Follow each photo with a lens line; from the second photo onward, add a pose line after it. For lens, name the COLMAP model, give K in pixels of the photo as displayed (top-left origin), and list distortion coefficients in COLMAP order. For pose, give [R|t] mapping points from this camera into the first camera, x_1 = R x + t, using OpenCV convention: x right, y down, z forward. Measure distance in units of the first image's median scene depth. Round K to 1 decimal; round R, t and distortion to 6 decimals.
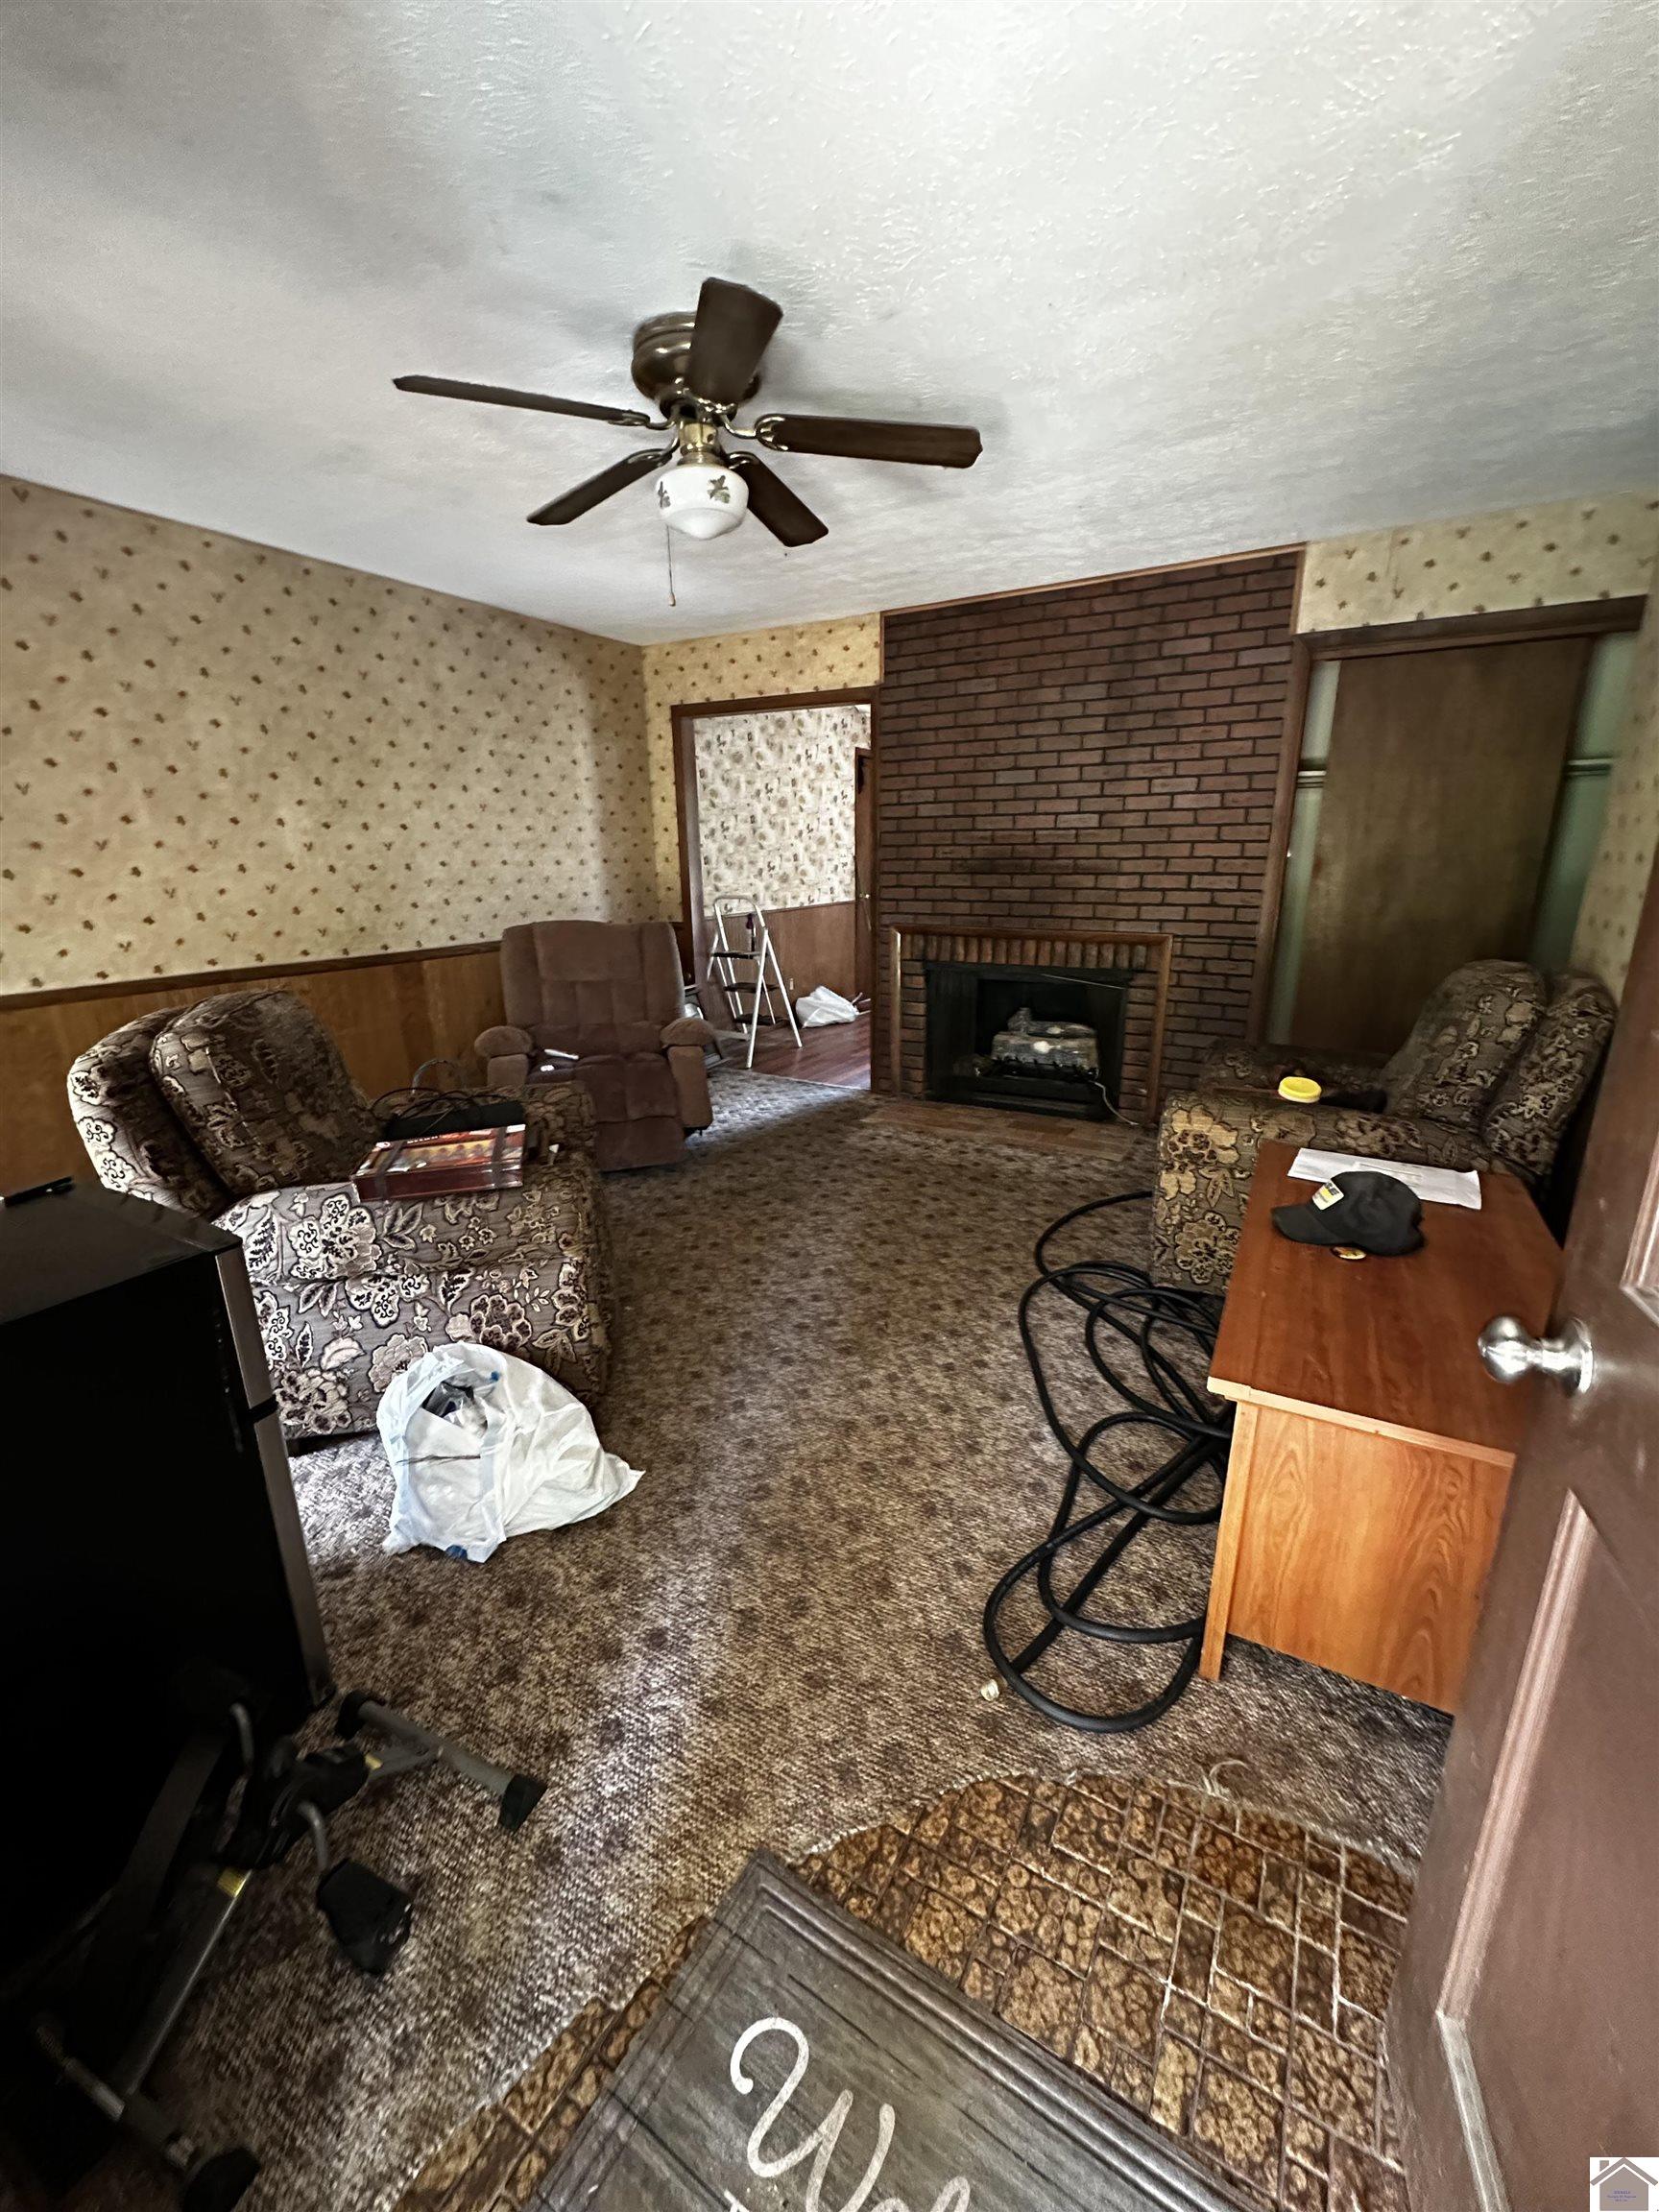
lens RADIAL K [[873.4, 0, 825.1], [0, 873.4, 1099.1], [0, 0, 1]] dist [-0.000110, 0.000077]
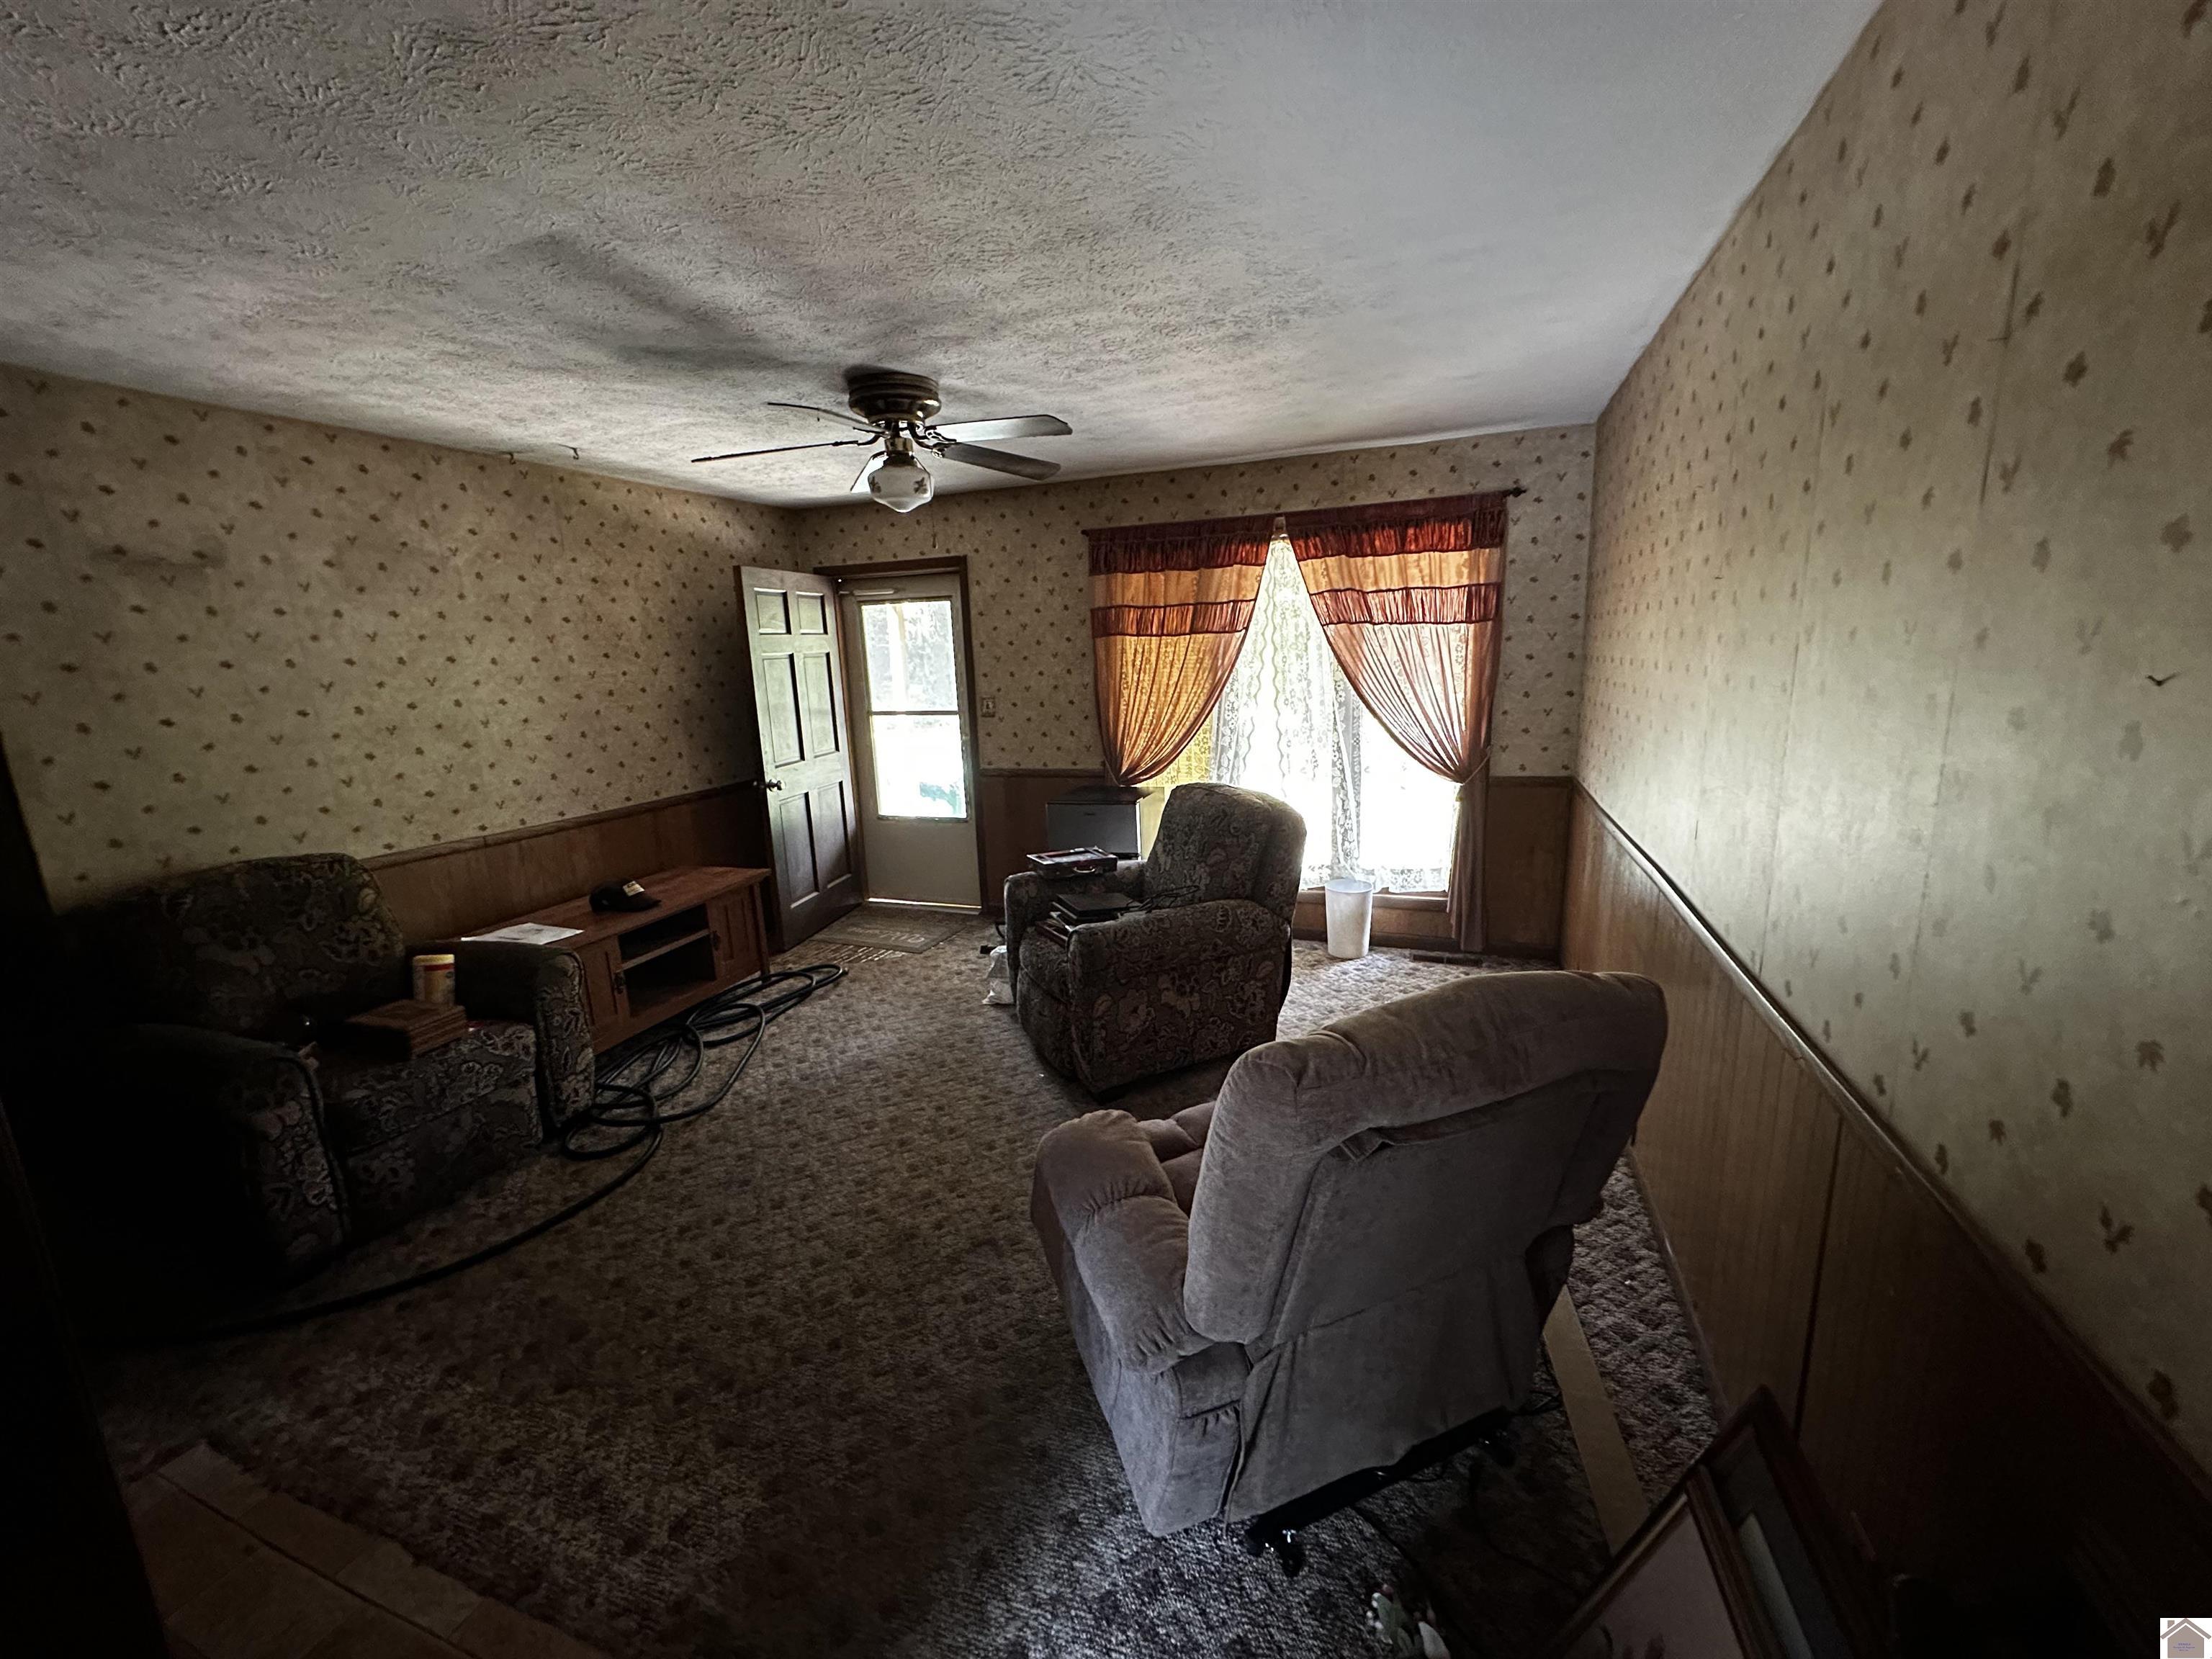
lens RADIAL K [[873.4, 0, 1110.2], [0, 873.4, 831.7], [0, 0, 1]] dist [-0.000110, 0.000077]
pose [[-0.983824, 0.081202, -0.159679, -0.176062], [-0.001750, 0.886965, 0.461834, -0.751671], [0.179132, 0.454642, -0.872475, 2.267224]]
